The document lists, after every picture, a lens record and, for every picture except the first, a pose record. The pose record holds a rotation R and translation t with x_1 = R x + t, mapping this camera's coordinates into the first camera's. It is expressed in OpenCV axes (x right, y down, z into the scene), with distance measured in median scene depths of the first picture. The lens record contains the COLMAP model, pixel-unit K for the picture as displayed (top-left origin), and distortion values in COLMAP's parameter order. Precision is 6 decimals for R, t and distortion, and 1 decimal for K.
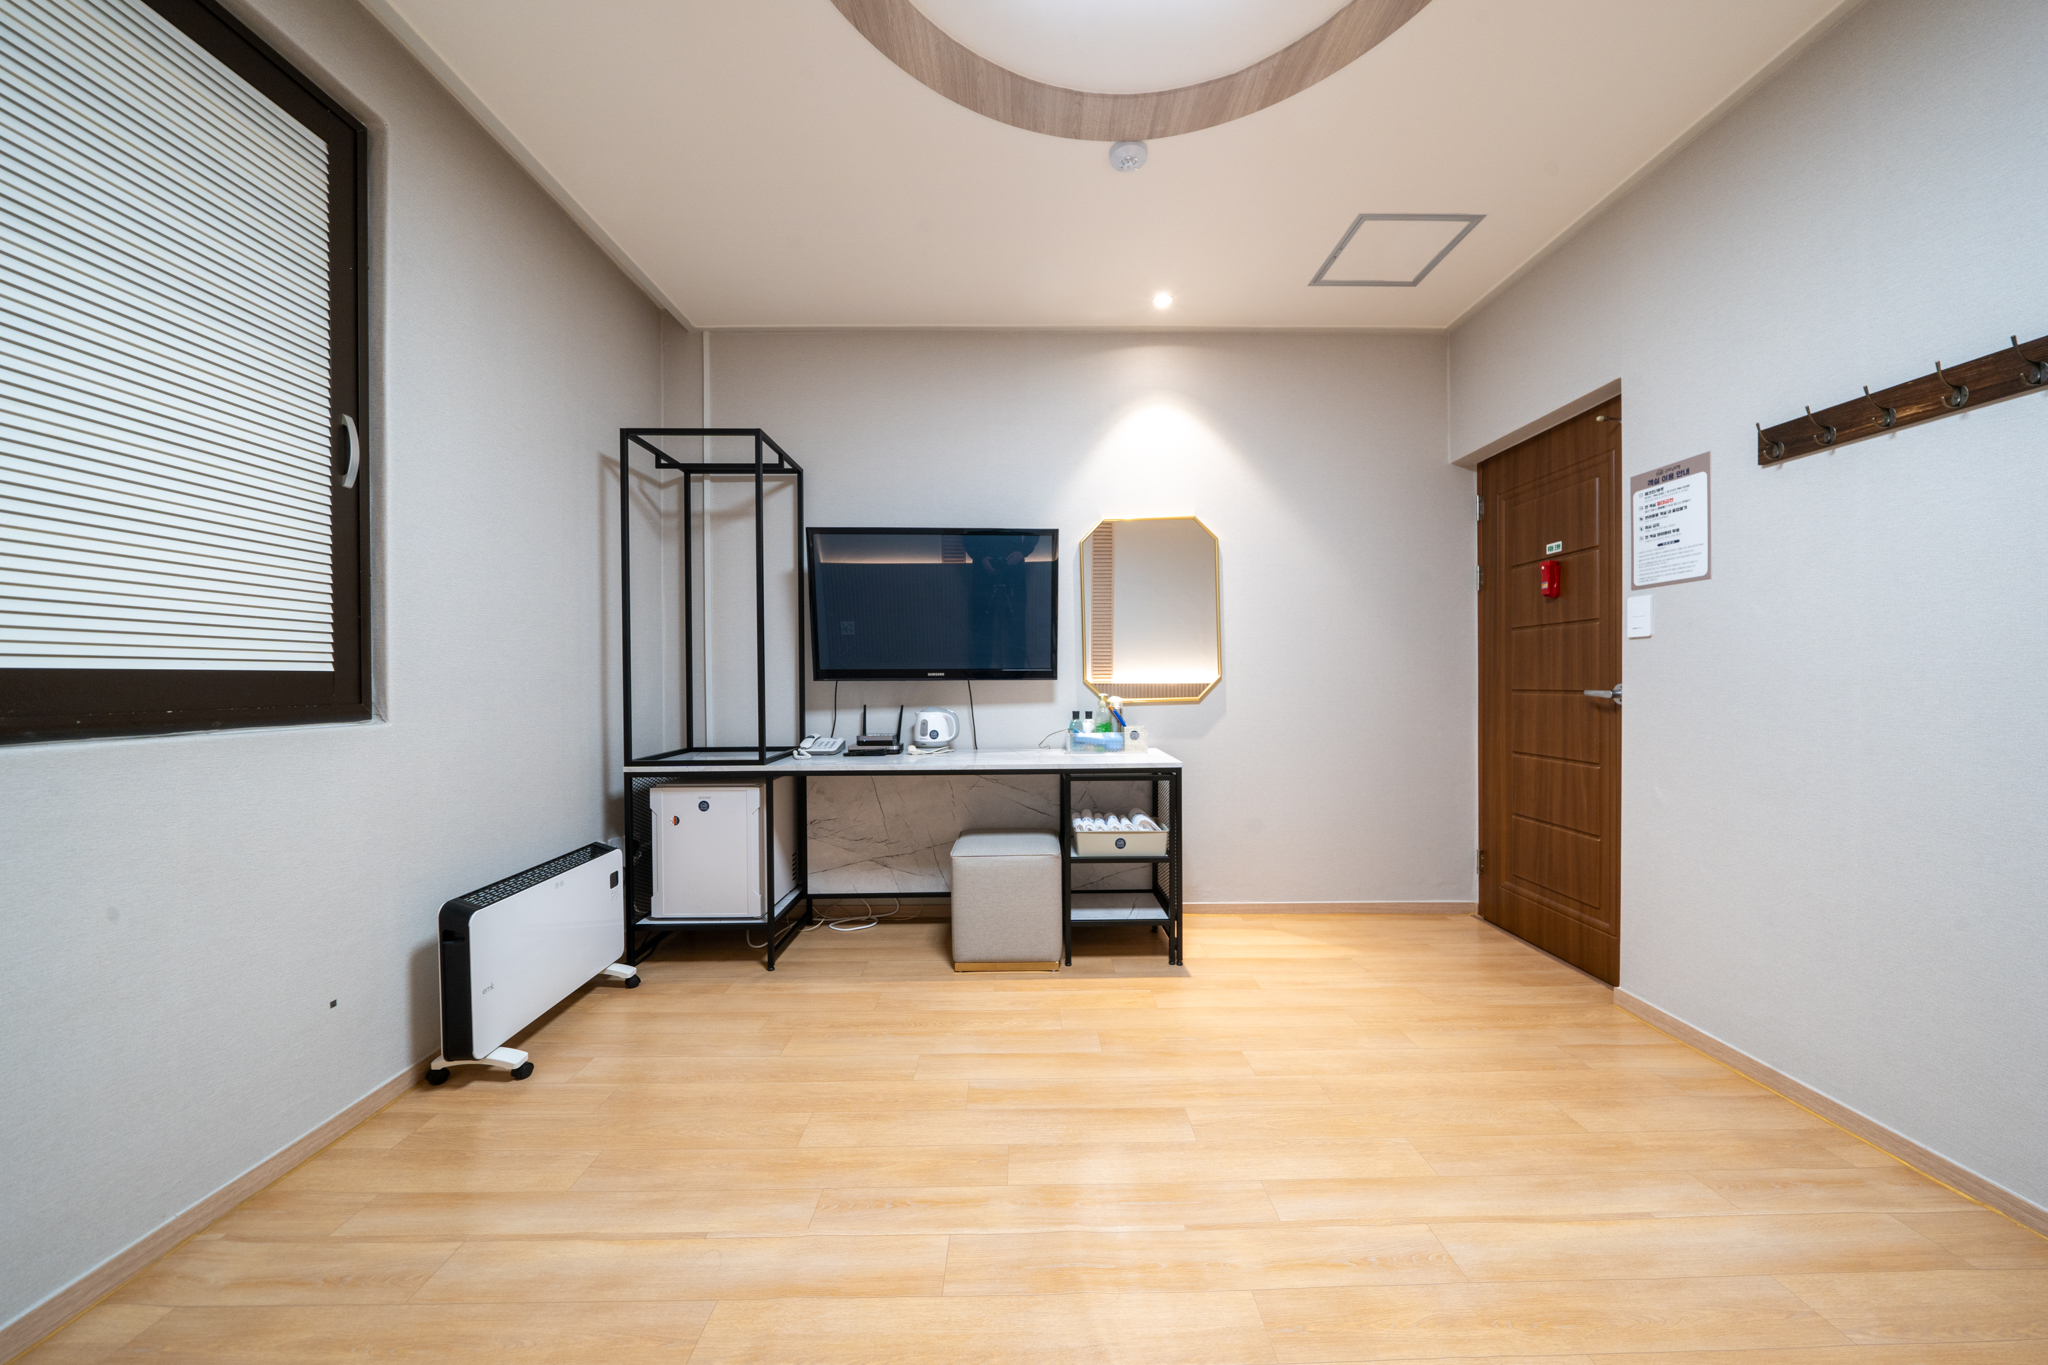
lens RADIAL K [[701.3, 0, 1036.1], [0, 701.3, 682.5], [0, 0, 1]] dist [-0.003491, -0.000407]
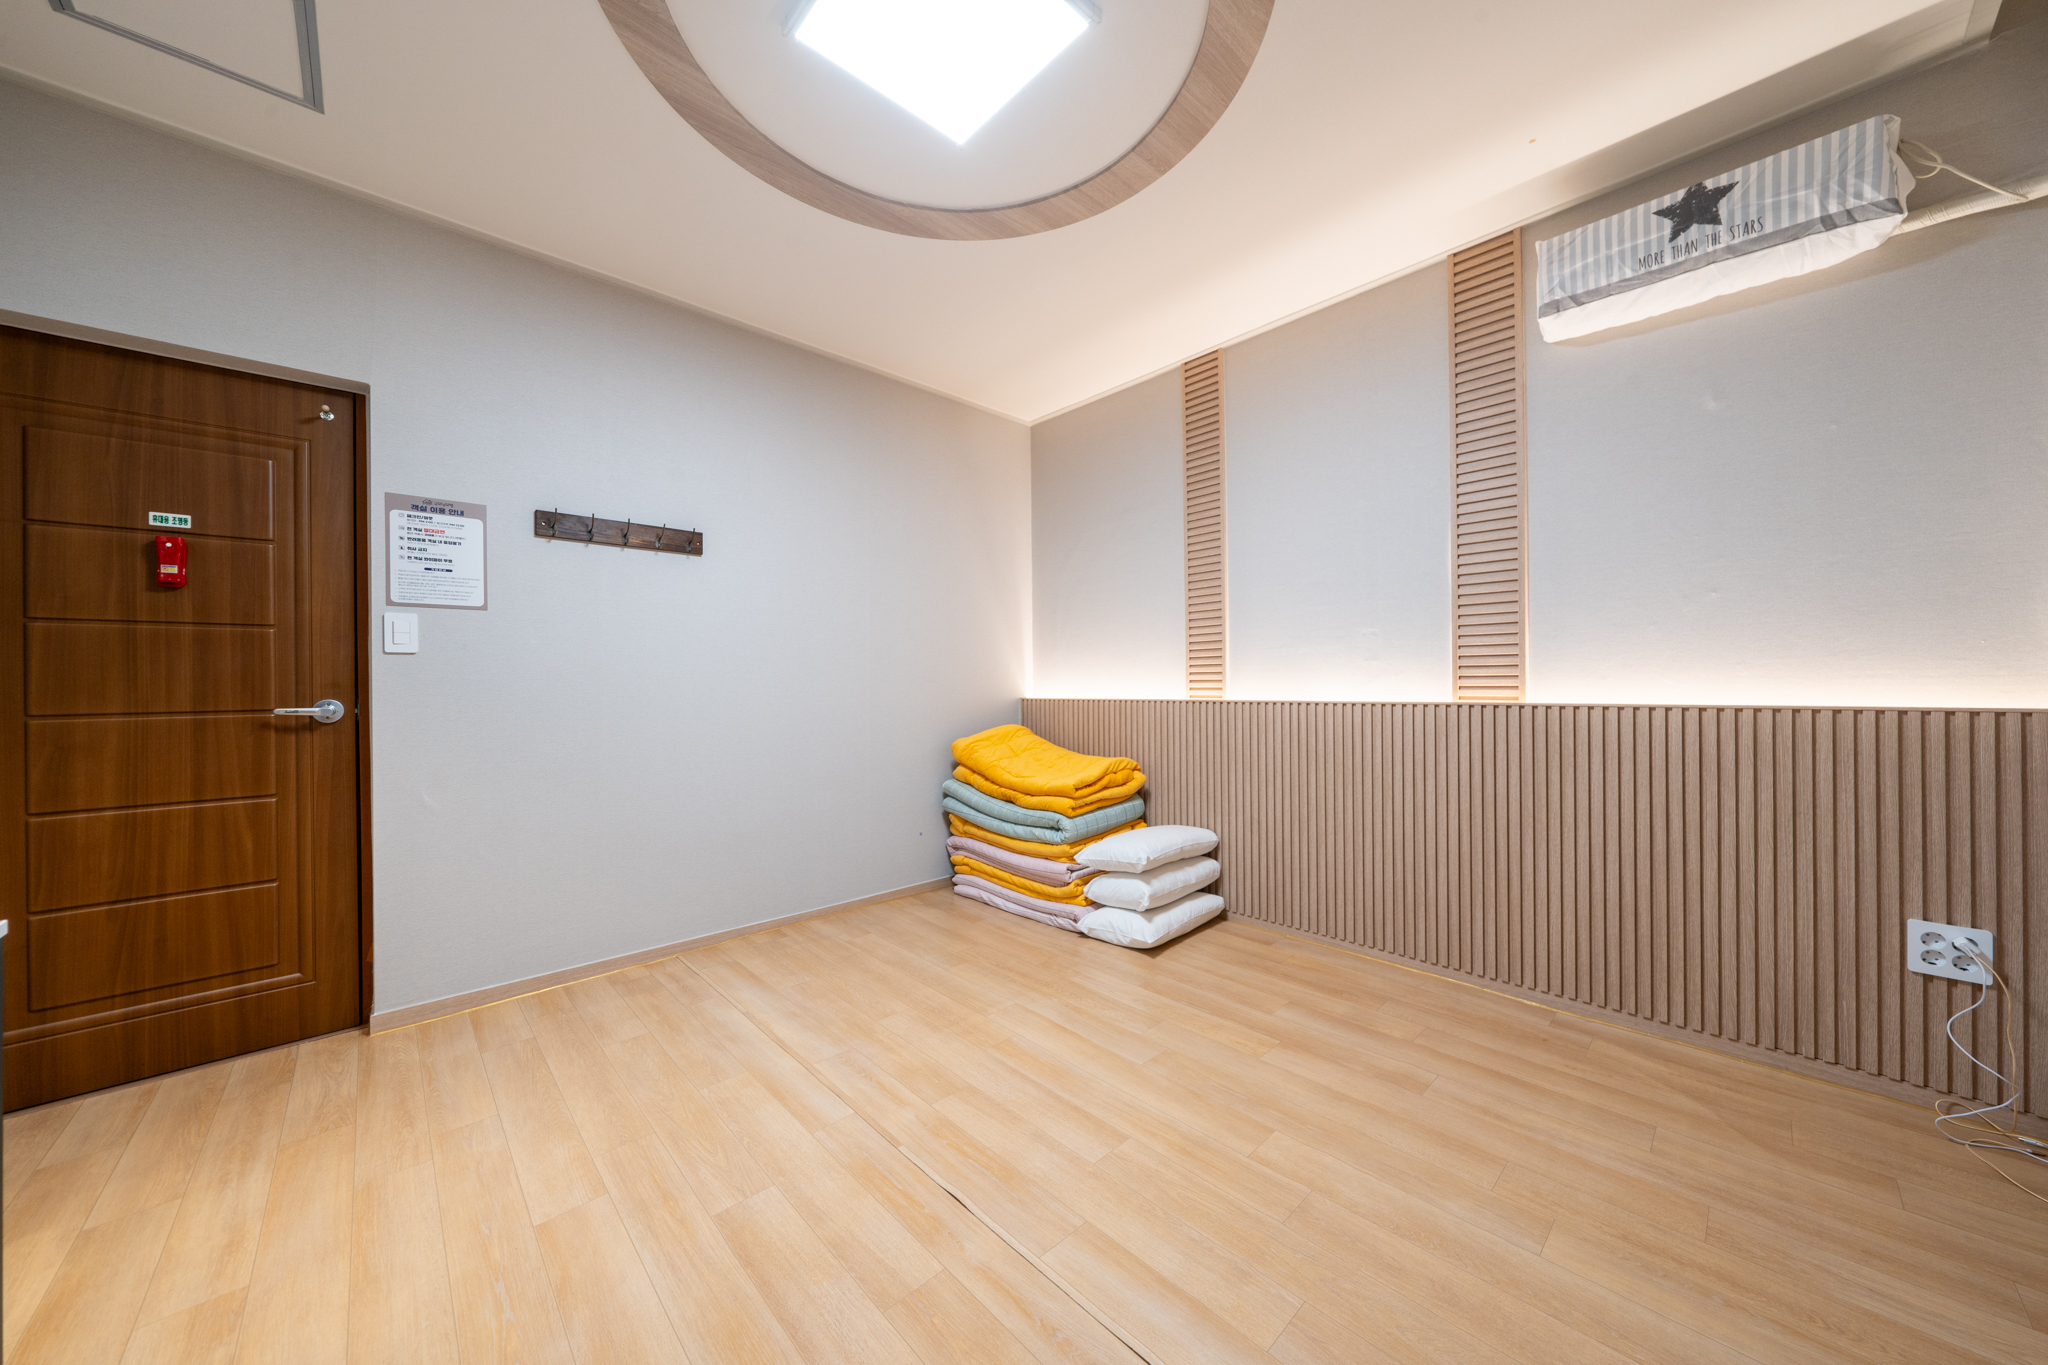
lens RADIAL K [[701.3, 0, 1036.1], [0, 701.3, 682.5], [0, 0, 1]] dist [-0.003491, -0.000407]
pose [[-0.679213, 0.013903, 0.733810, -0.432126], [0.016980, 0.999851, -0.003227, -0.002174], [-0.733745, 0.010268, -0.679347, 0.848065]]
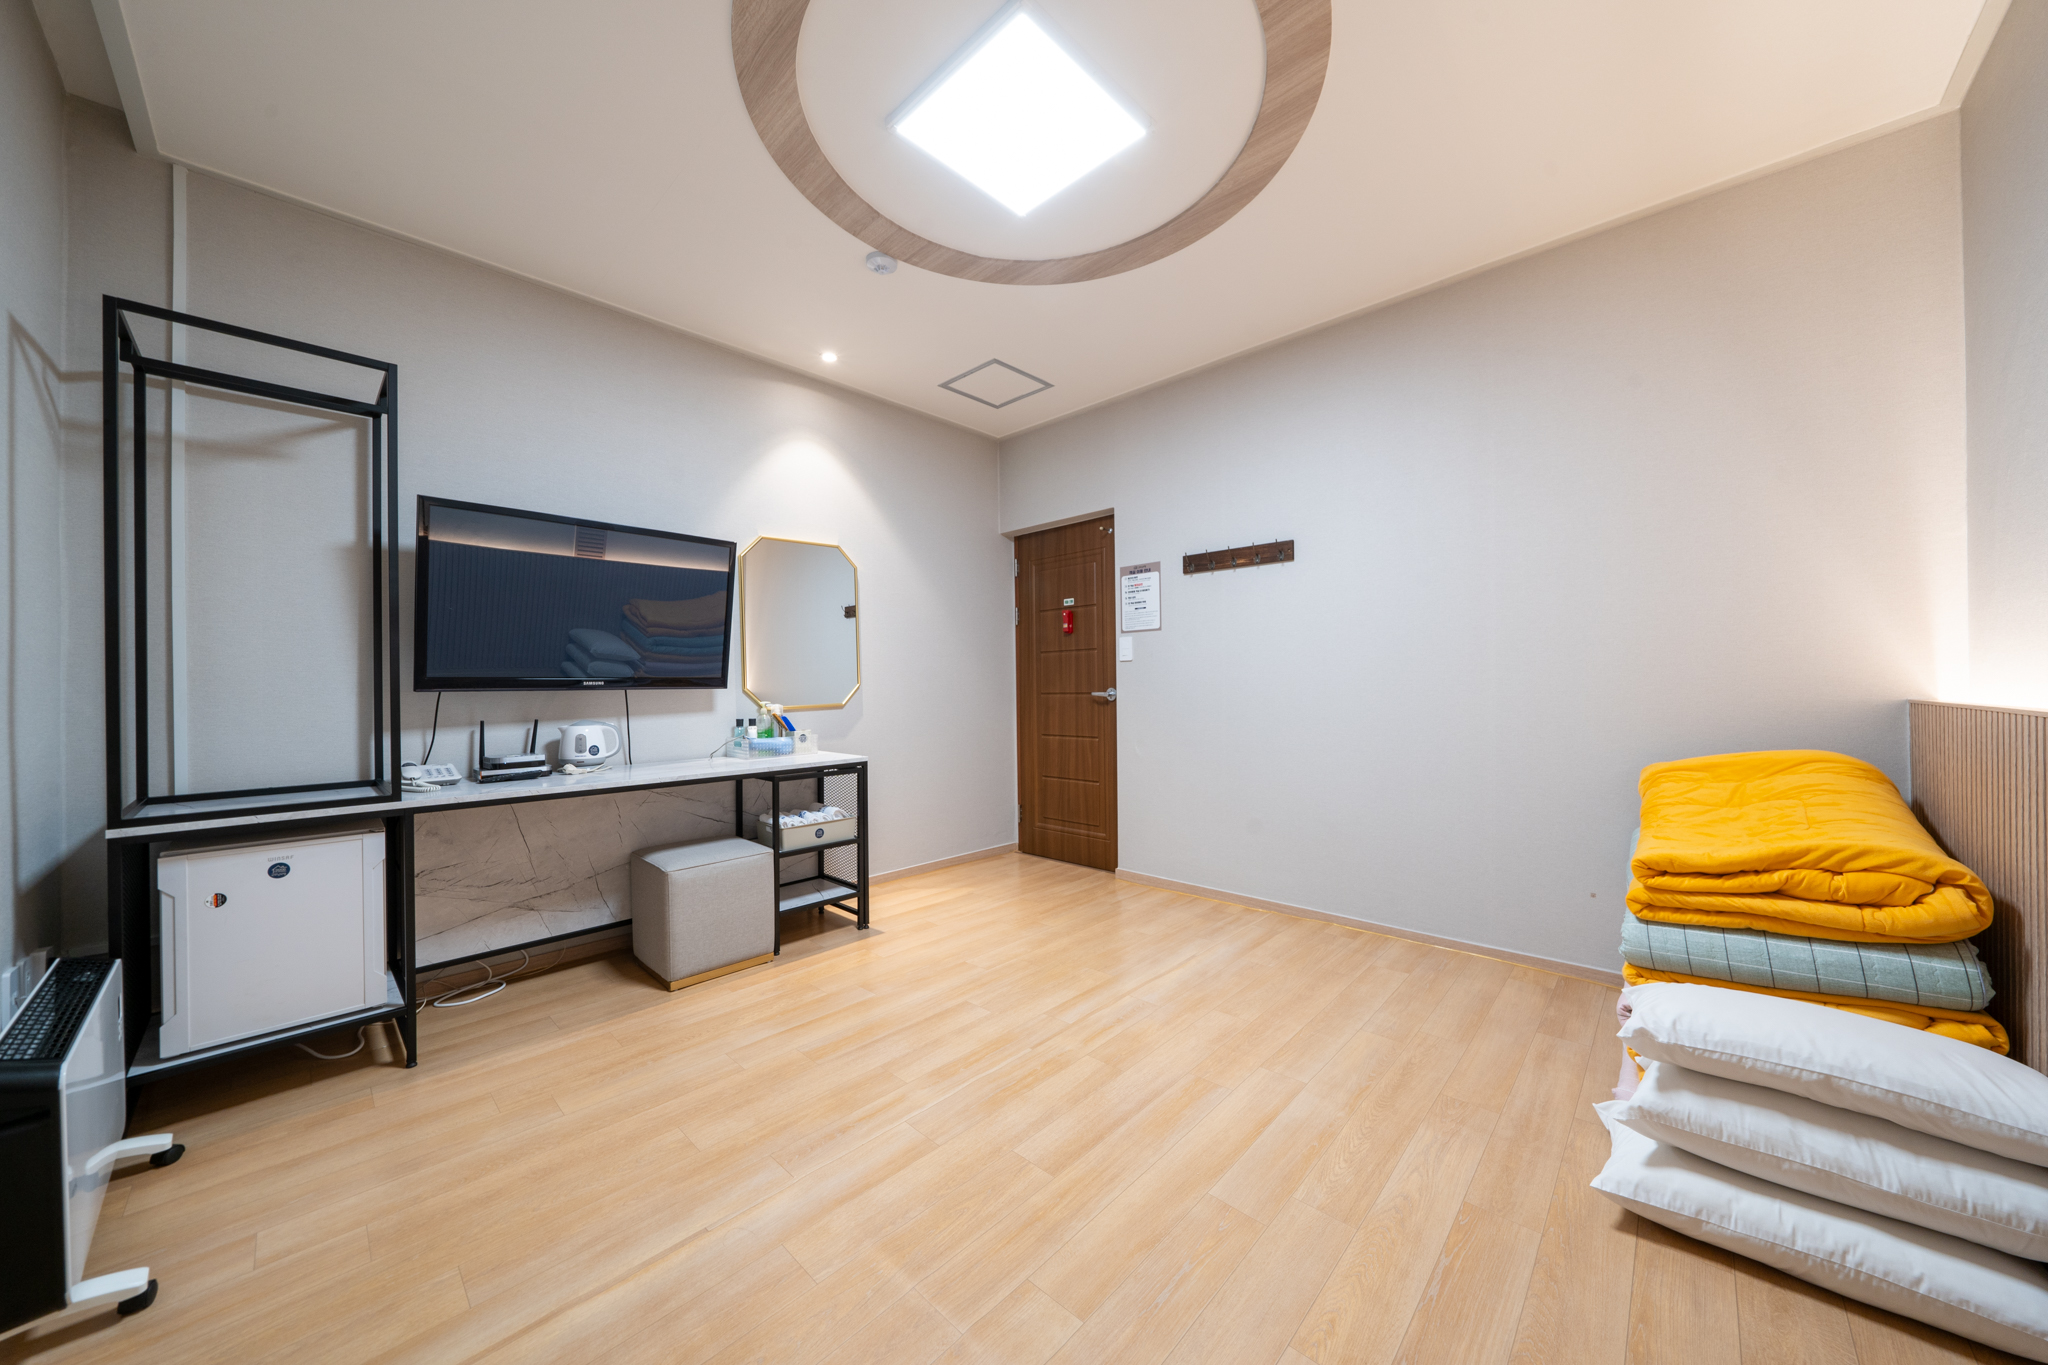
lens RADIAL K [[701.3, 0, 1036.1], [0, 701.3, 682.5], [0, 0, 1]] dist [-0.003491, -0.000407]
pose [[0.695238, -0.000423, 0.718779, -0.447669], [0.012336, 0.999860, -0.011344, 0.004956], [-0.718674, 0.016753, 0.695146, -0.035229]]
